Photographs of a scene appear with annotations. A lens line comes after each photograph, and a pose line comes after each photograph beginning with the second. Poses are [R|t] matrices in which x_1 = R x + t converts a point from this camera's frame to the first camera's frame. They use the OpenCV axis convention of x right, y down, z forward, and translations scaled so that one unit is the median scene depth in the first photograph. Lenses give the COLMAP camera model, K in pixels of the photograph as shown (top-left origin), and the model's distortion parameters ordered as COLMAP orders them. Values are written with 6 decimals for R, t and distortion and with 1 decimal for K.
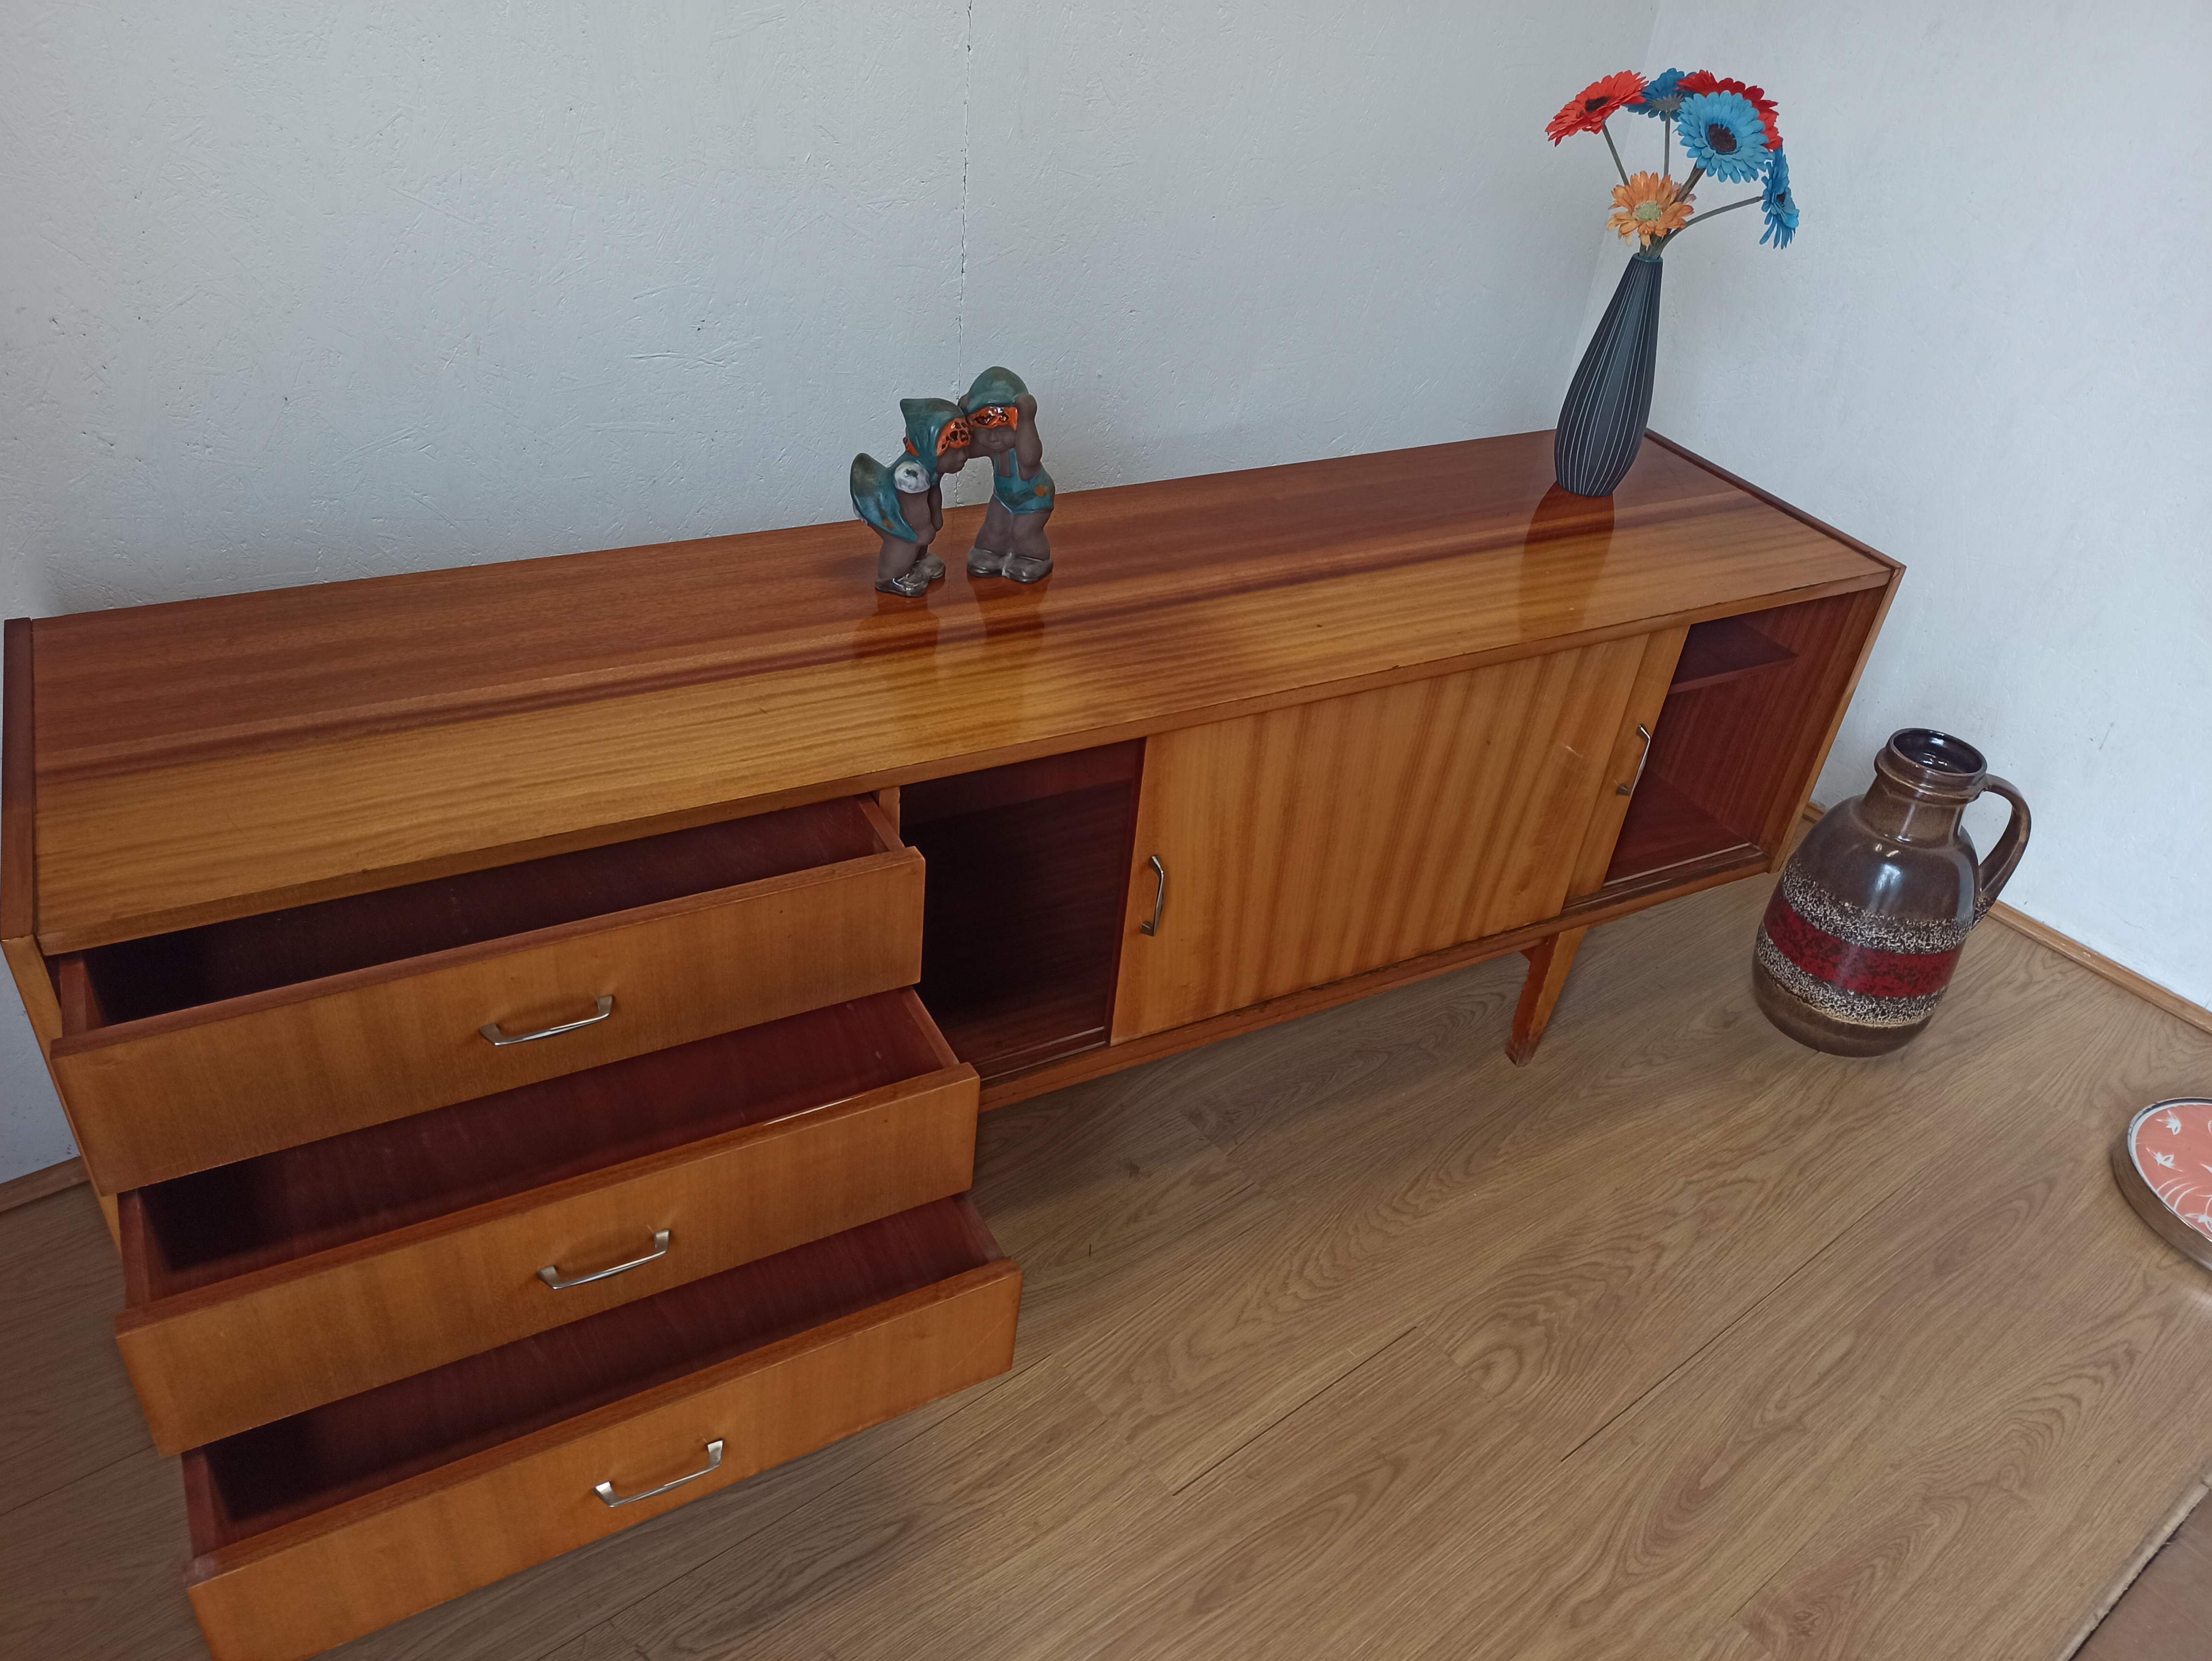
lens RADIAL K [[1625.3, 0, 1106.0], [0, 1625.3, 830.5], [0, 0, 1]] dist [0.064234, -0.056942]
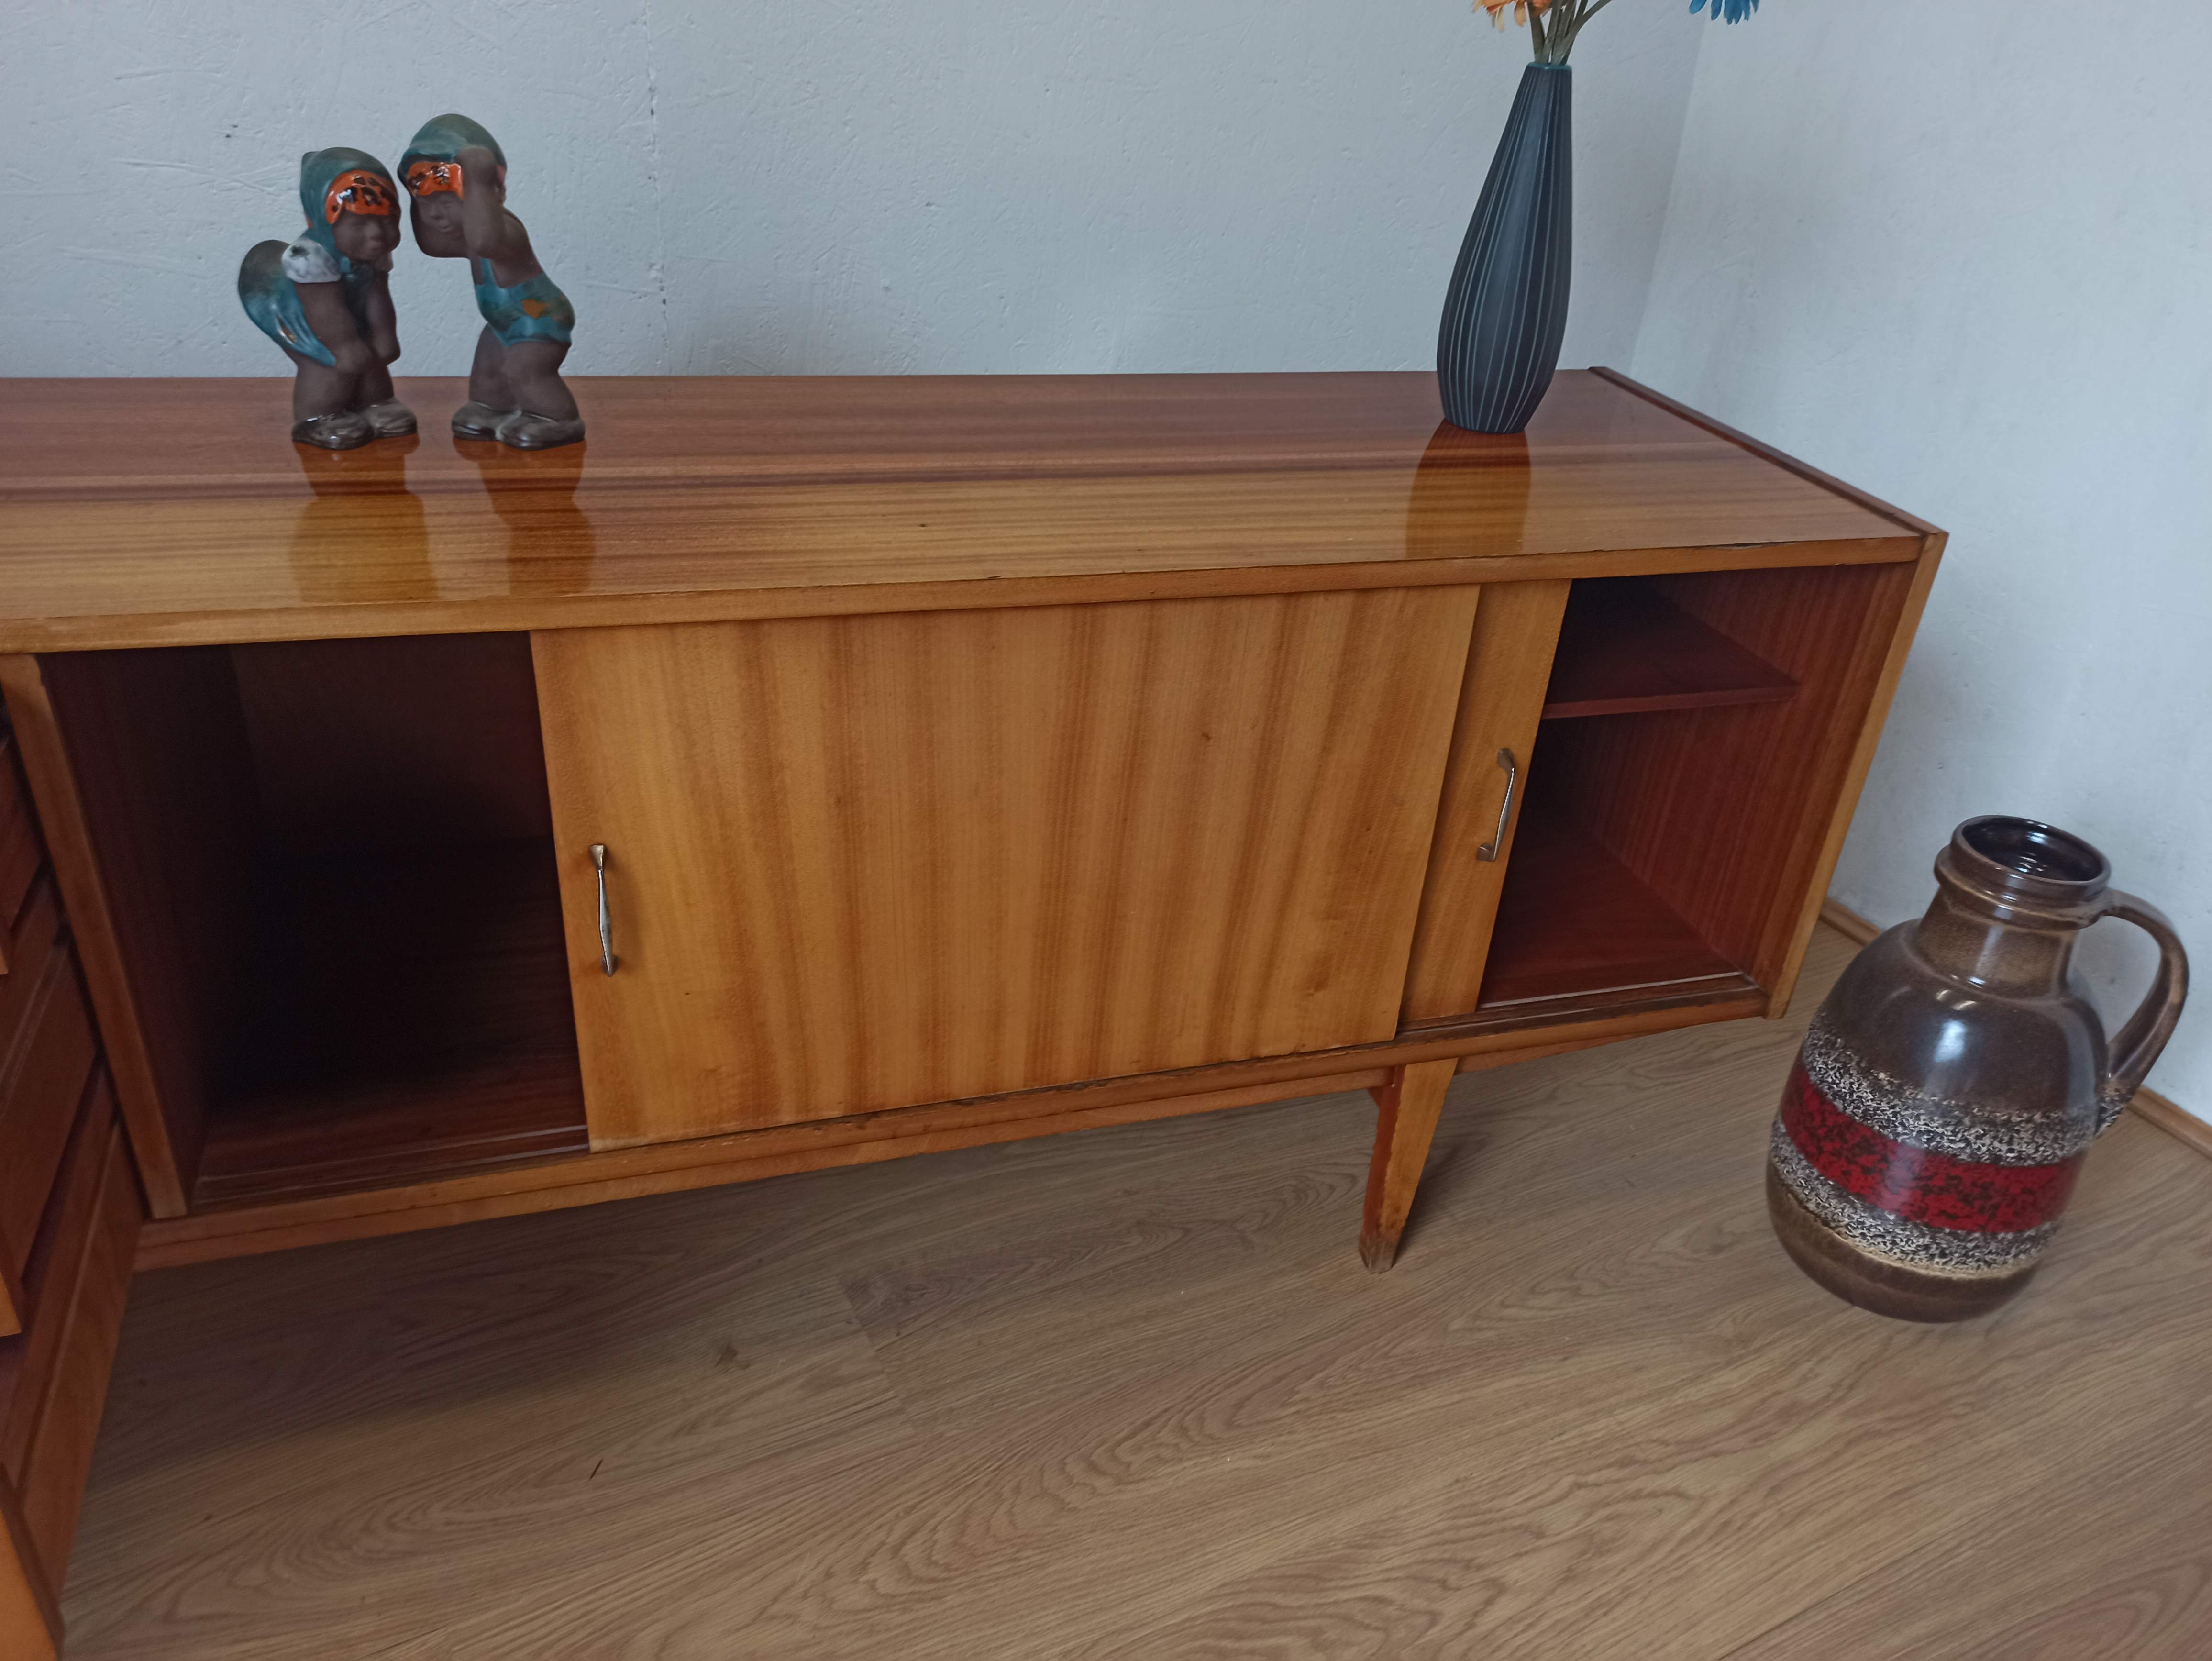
lens RADIAL K [[1641.1, 0, 1120.1], [0, 1641.1, 833.1], [0, 0, 1]] dist [0.076218, -0.091073]
pose [[0.983786, 0.071878, -0.164313, 0.297529], [-0.089777, 0.990493, -0.104233, 0.052916], [0.155258, 0.117294, 0.980886, 0.345739]]
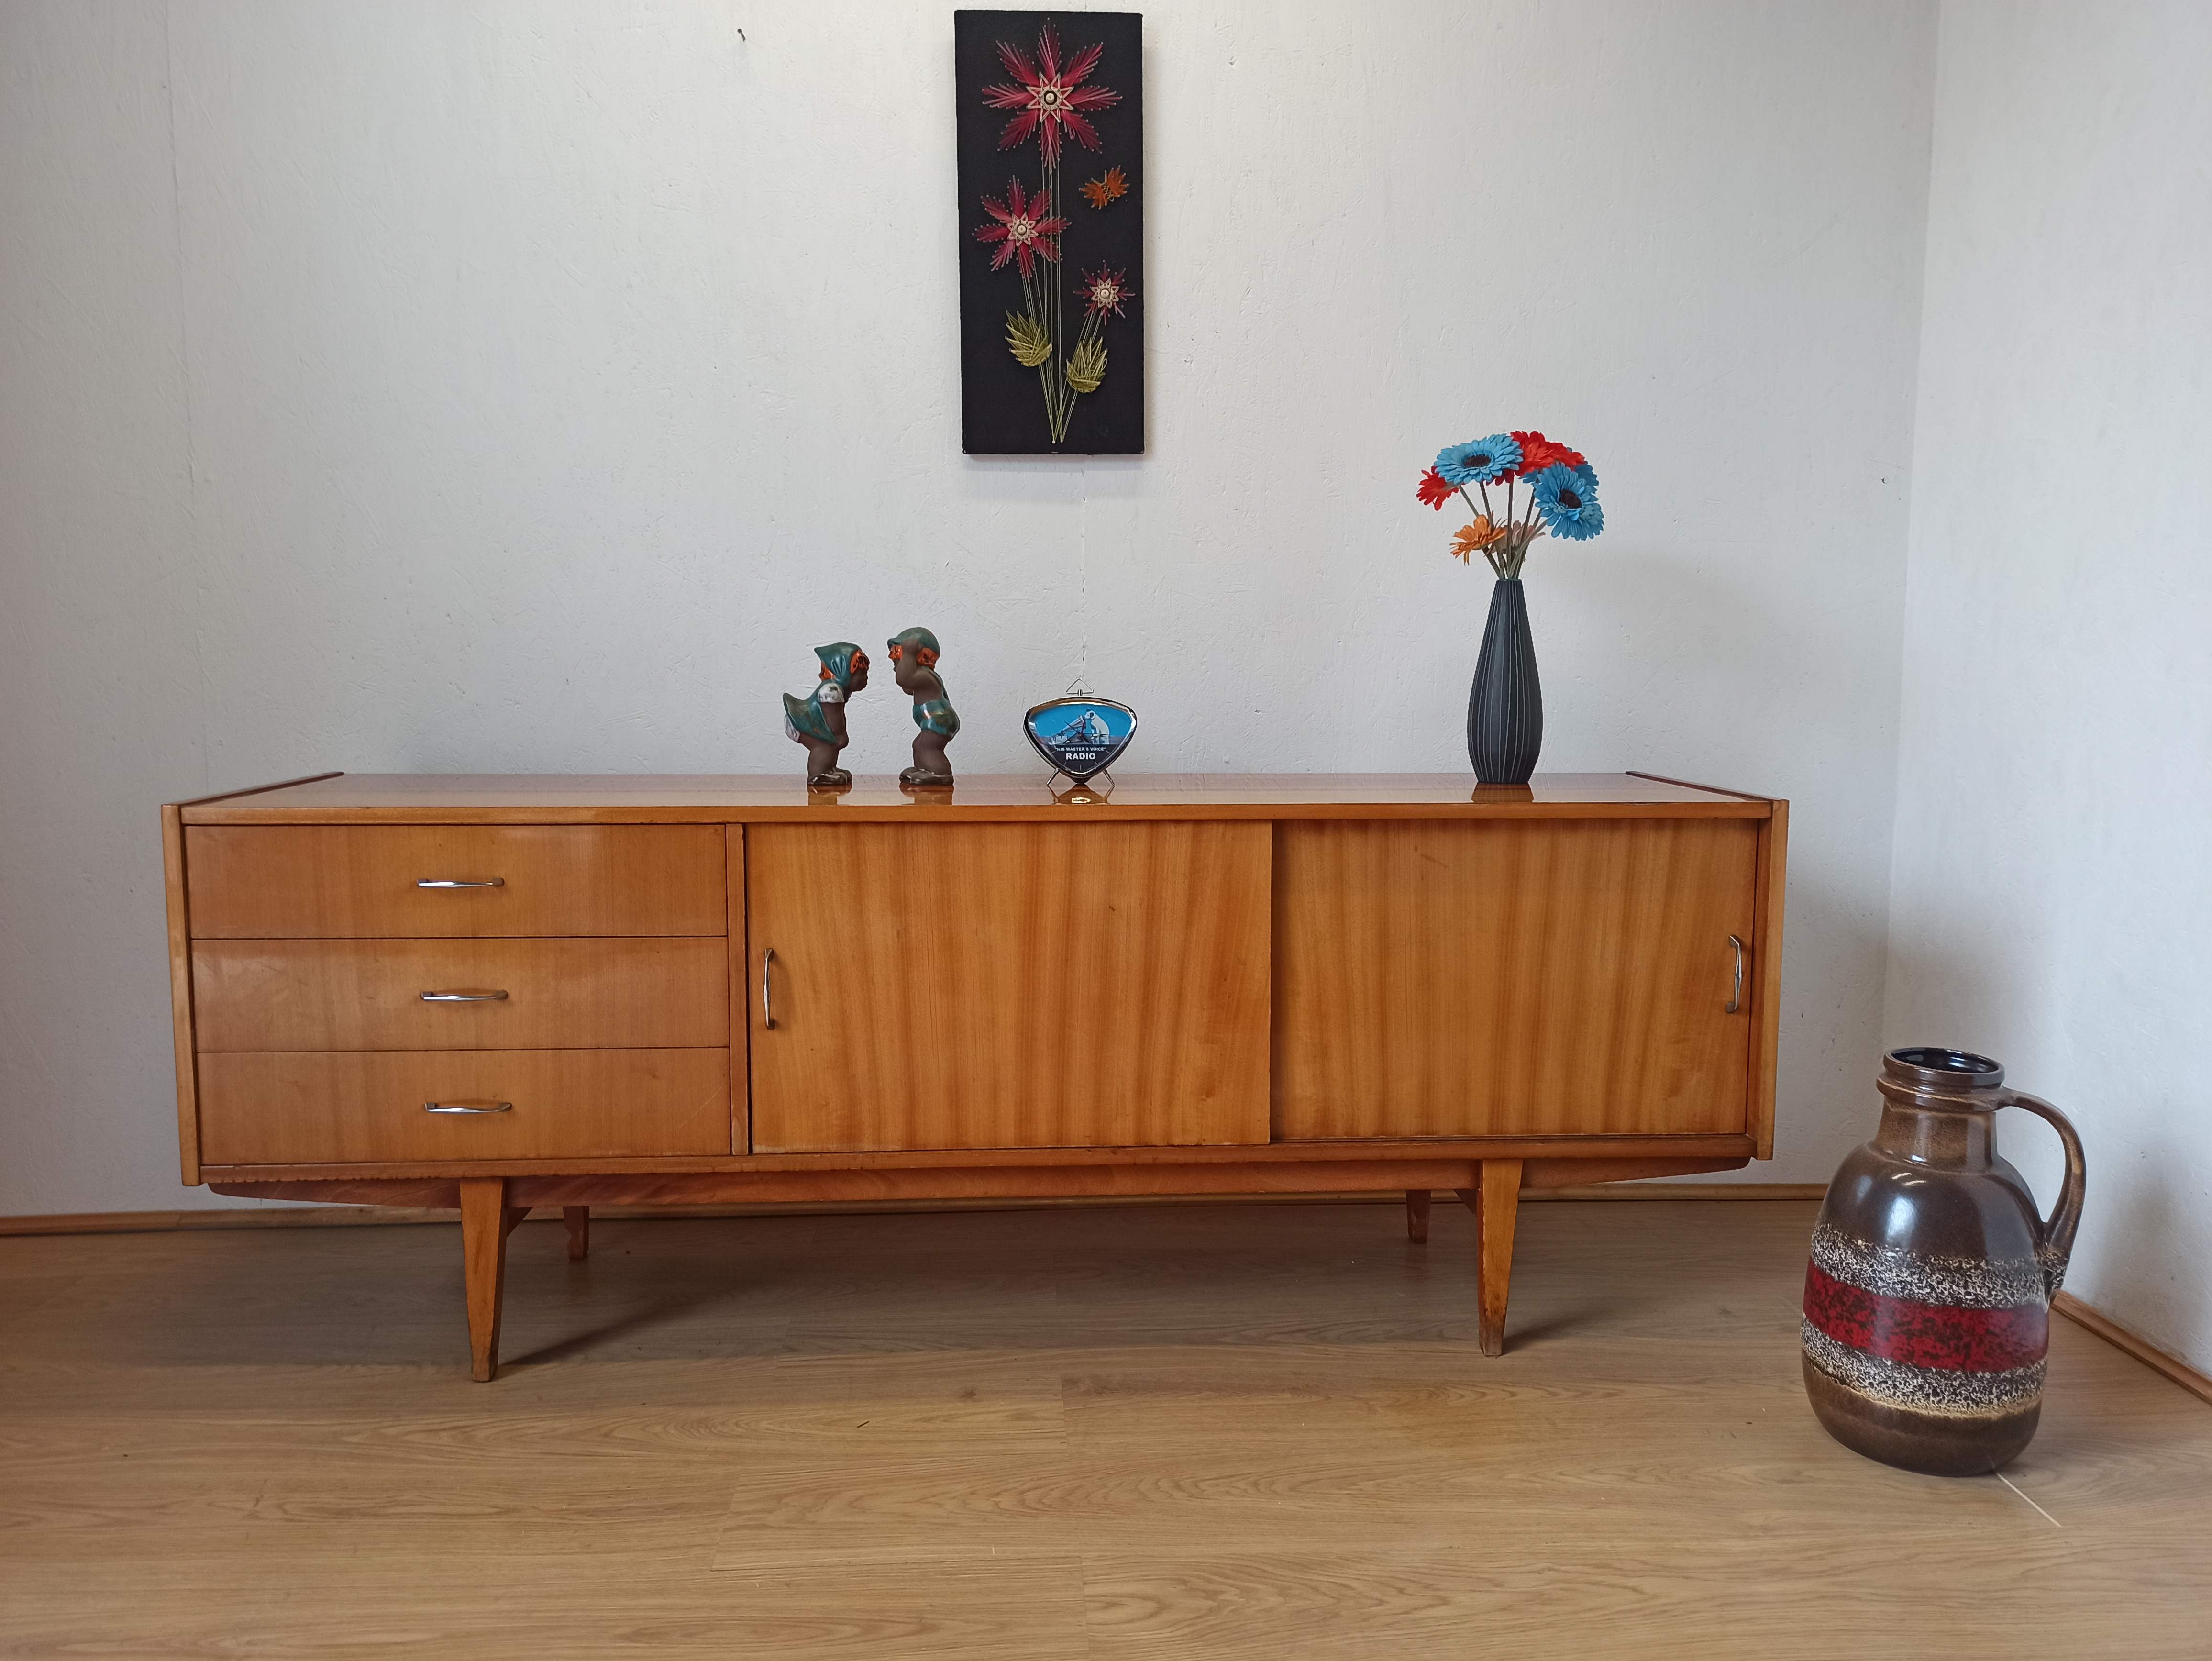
lens RADIAL K [[1471.7, 0, 1108.4], [0, 1471.7, 816.7], [0, 0, 1]] dist [0.050305, -0.059728]
pose [[0.907682, -0.048093, -0.416894, 0.508037], [-0.173762, 0.861184, -0.477669, 0.384451], [0.381995, 0.506012, 0.773325, 0.124505]]
